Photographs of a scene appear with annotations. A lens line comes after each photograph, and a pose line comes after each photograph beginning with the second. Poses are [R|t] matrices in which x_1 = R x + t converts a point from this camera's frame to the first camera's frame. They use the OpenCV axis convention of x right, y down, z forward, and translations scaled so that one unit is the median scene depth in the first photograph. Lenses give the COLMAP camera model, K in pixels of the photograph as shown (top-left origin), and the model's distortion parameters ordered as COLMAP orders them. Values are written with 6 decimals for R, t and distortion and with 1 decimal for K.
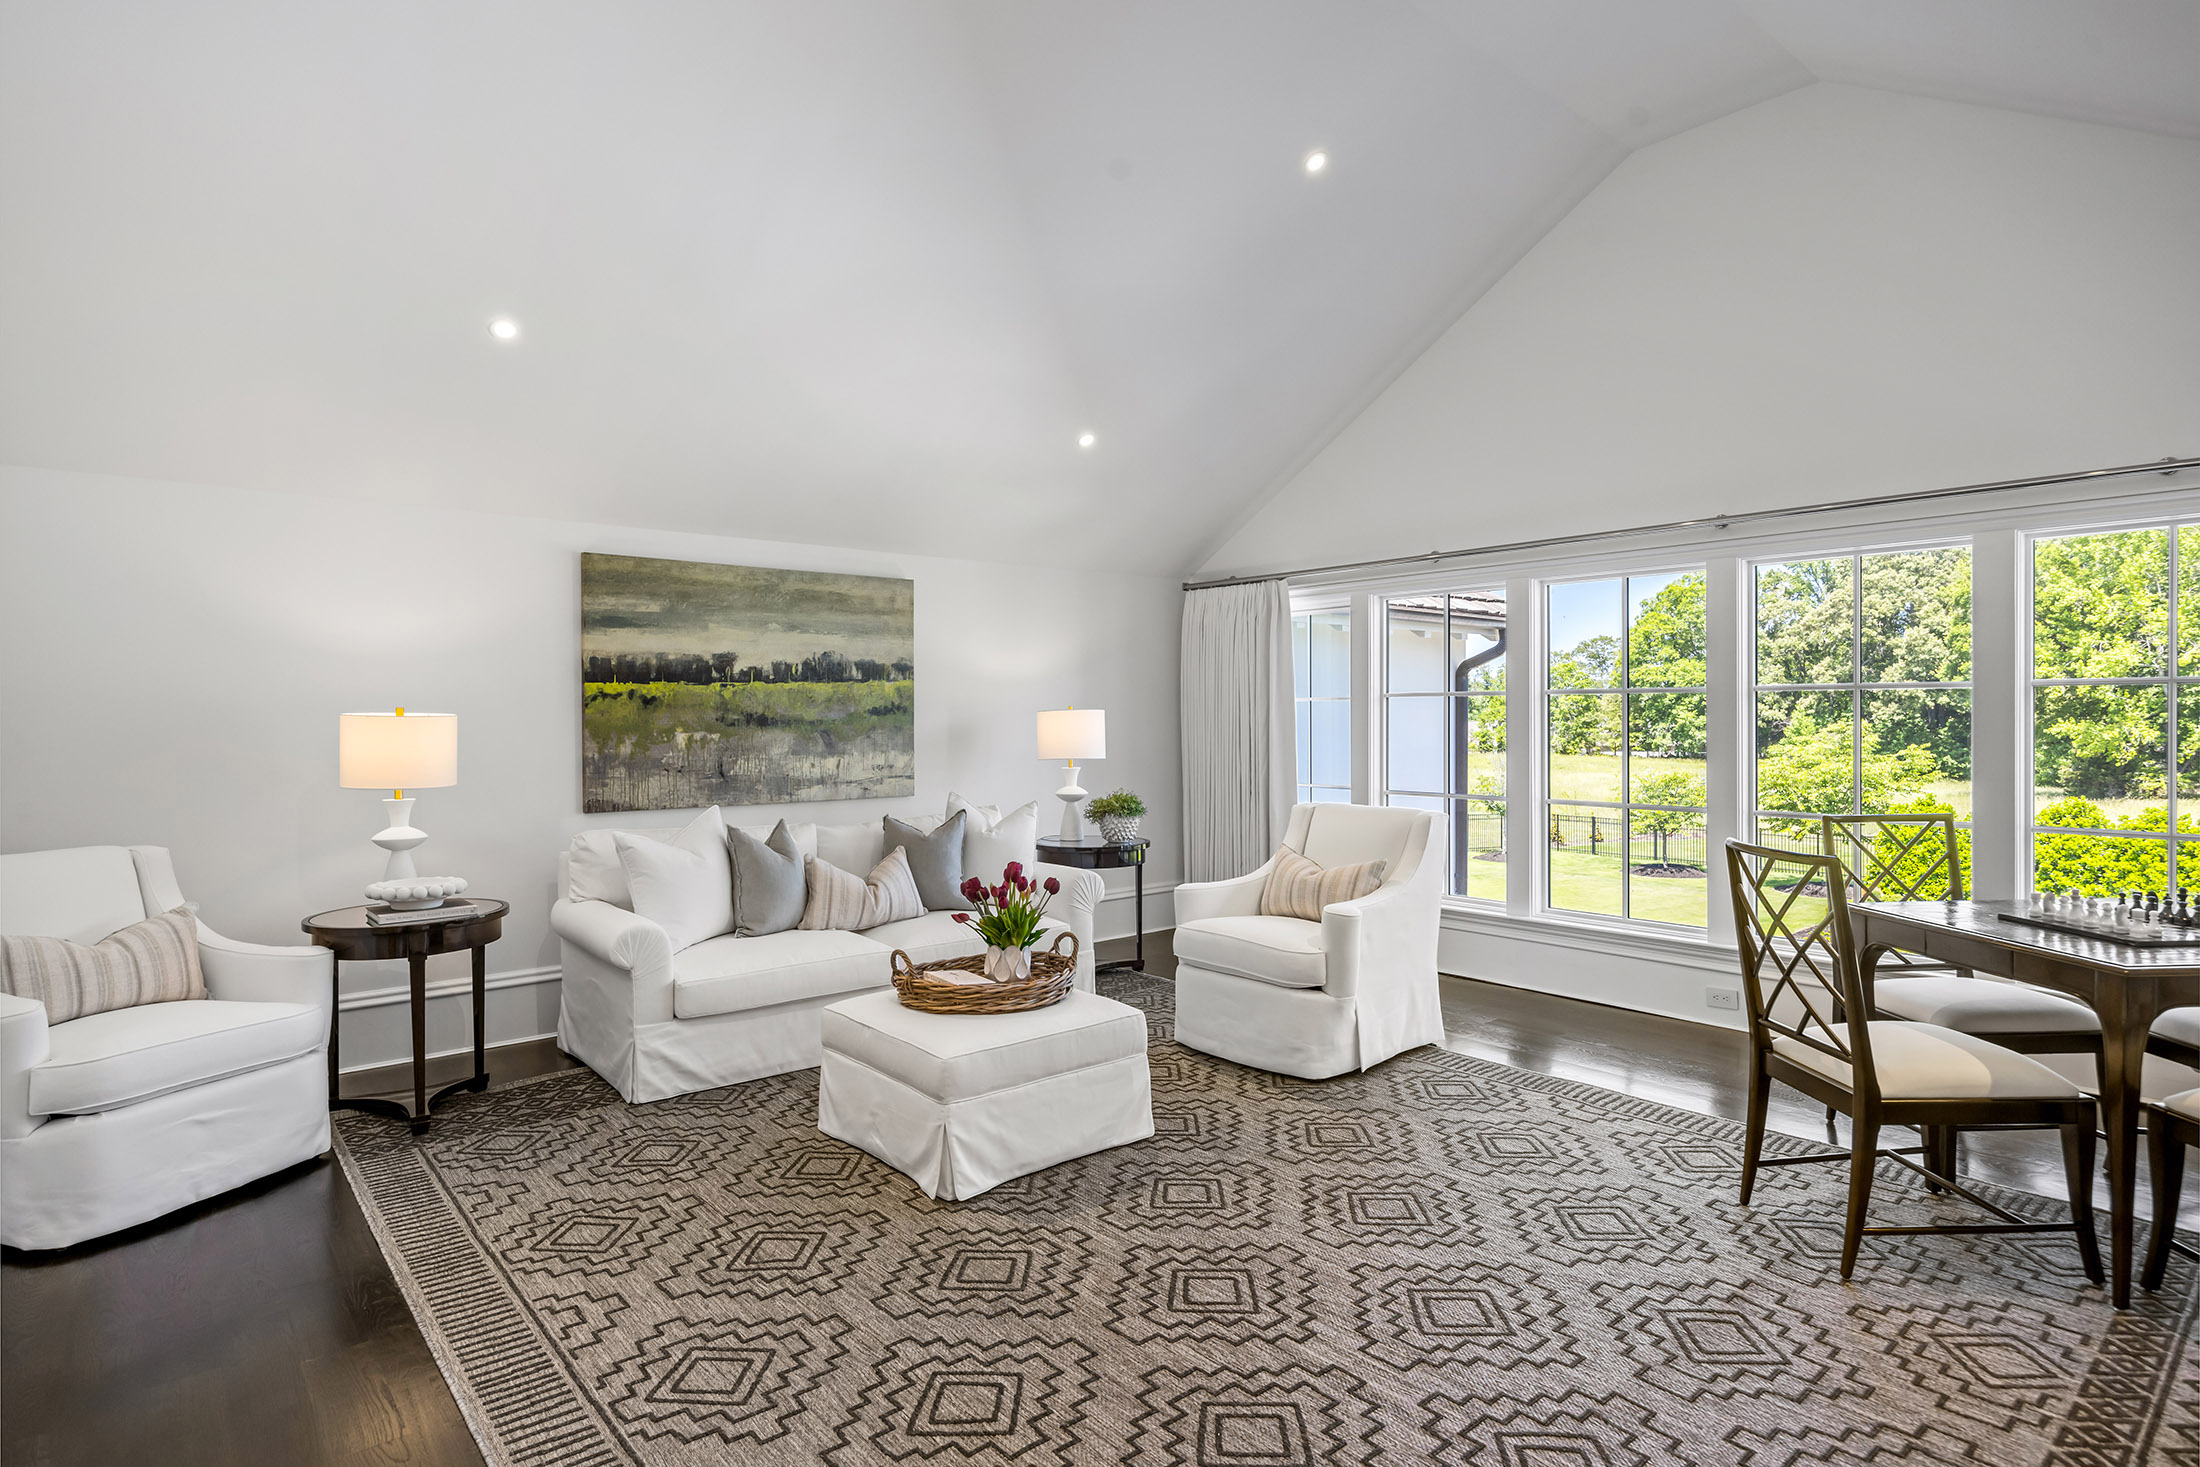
lens RADIAL K [[1151.8, 0, 1097.0], [0, 1151.8, 728.3], [0, 0, 1]] dist [-0.006755, -0.000671]
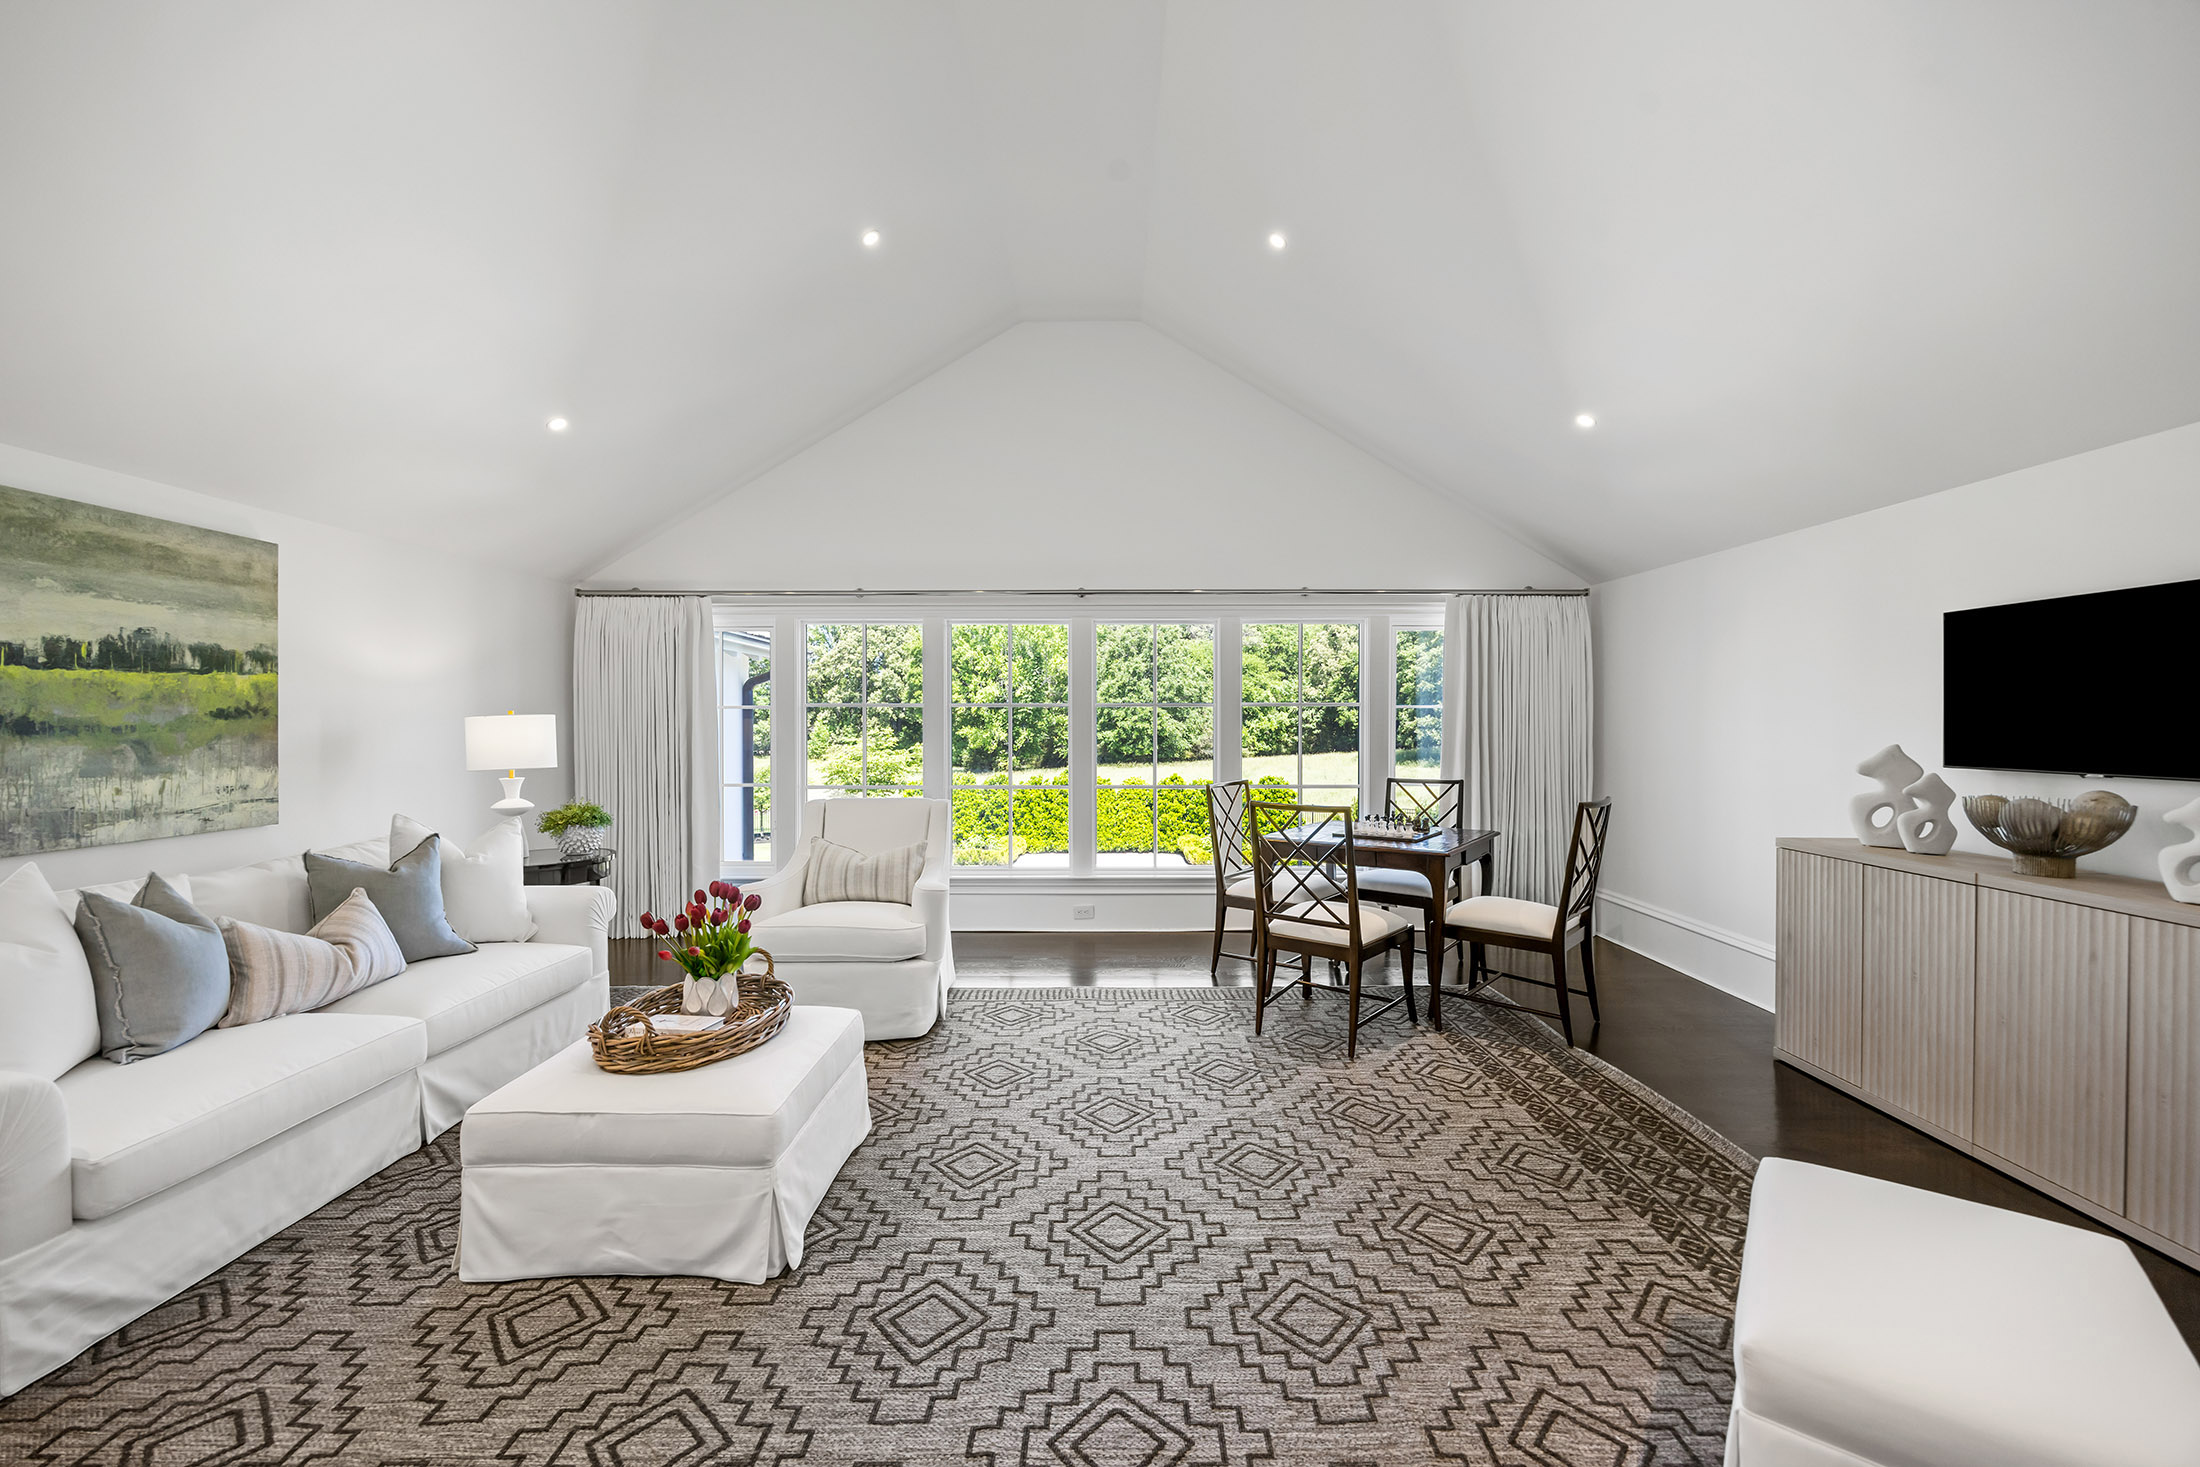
lens RADIAL K [[871.2, 0, 1098.5], [0, 871.2, 732.4], [0, 0, 1]] dist [0.001705, 0.000344]
pose [[0.650031, -0.005128, 0.759890, -0.257705], [0.006324, 0.999979, 0.001339, -0.000113], [-0.759881, 0.003935, 0.650050, 0.211208]]
